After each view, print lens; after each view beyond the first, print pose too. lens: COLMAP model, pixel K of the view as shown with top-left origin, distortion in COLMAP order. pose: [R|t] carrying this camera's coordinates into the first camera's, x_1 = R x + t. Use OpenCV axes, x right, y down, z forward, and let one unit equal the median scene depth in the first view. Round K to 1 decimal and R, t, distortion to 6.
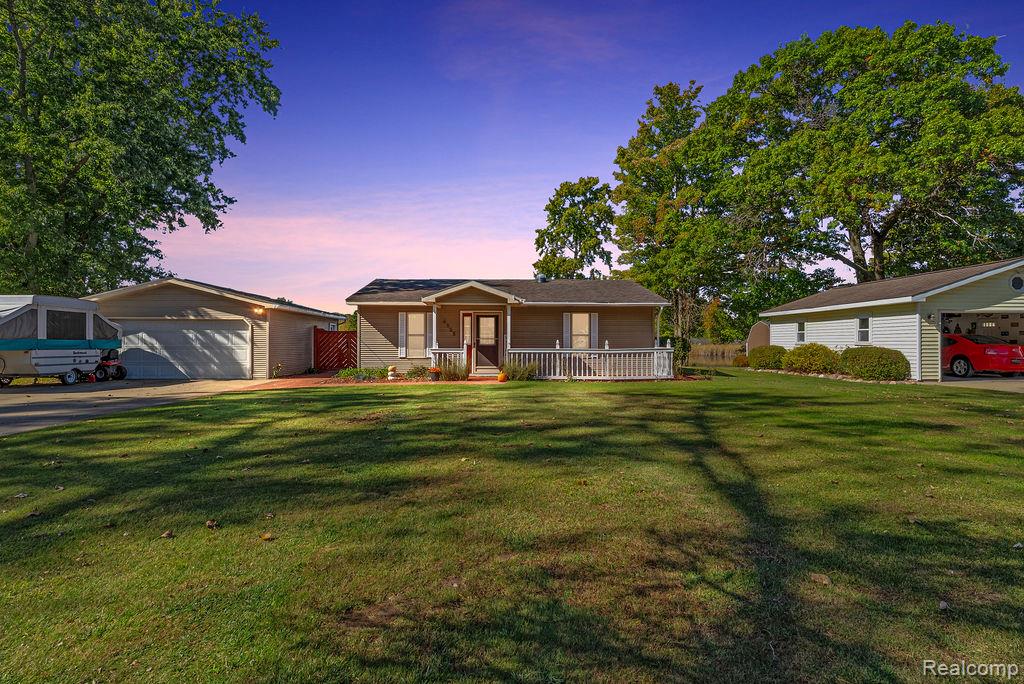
lens RADIAL K [[627.5, 0, 516.4], [0, 627.5, 346.3], [0, 0, 1]] dist [0.009030, 0.000376]
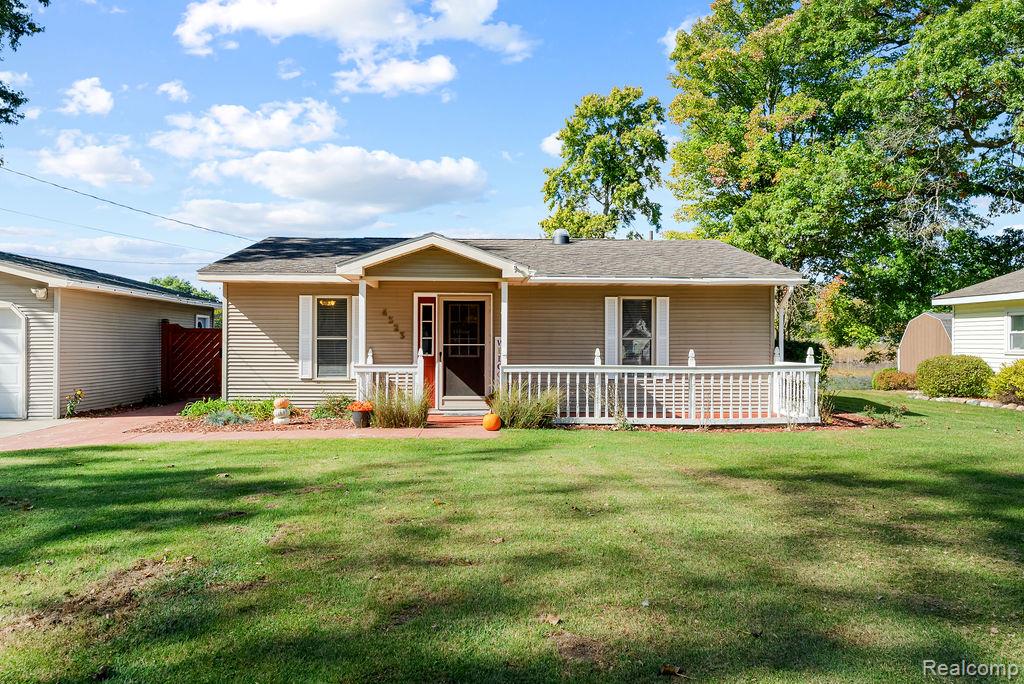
lens RADIAL K [[880.5, 0, 519.1], [0, 880.5, 338.5], [0, 0, 1]] dist [-0.007267, 0.012931]
pose [[0.999955, 0.001561, 0.009359, -0.006182], [-0.001477, 0.999958, -0.009024, -0.010721], [-0.009372, 0.009010, 0.999915, 0.244479]]
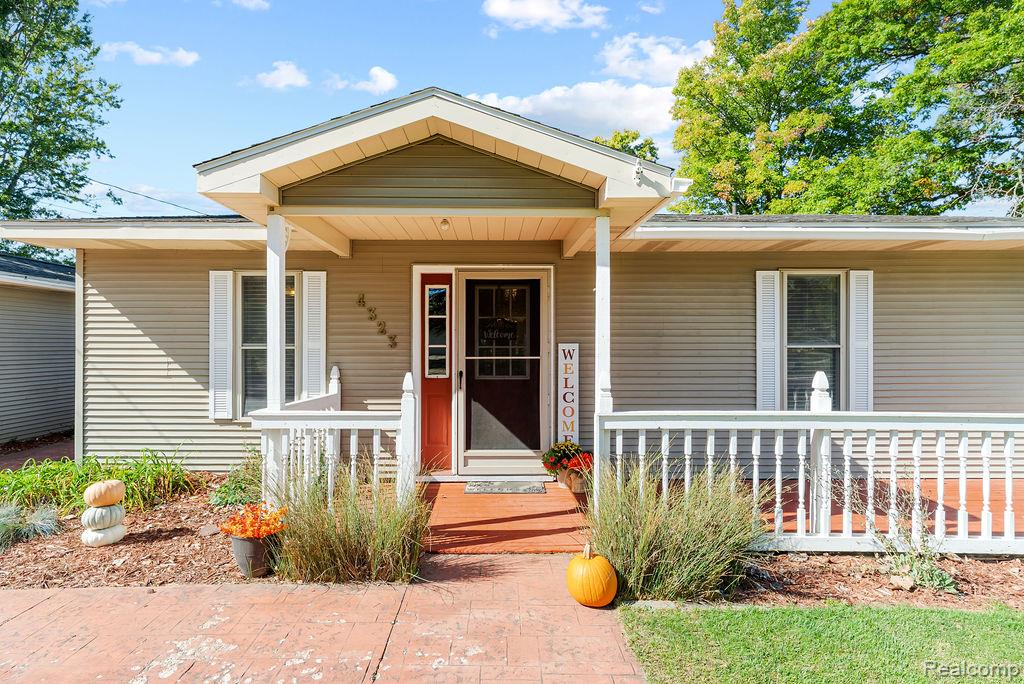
lens RADIAL K [[547.5, 0, 512.9], [0, 547.5, 339.3], [0, 0, 1]] dist [-0.003197, -0.002307]
pose [[0.999987, -0.001111, -0.005056, -0.040167], [0.001058, 0.999944, -0.010489, -0.018393], [0.005068, 0.010483, 0.999932, 0.739131]]
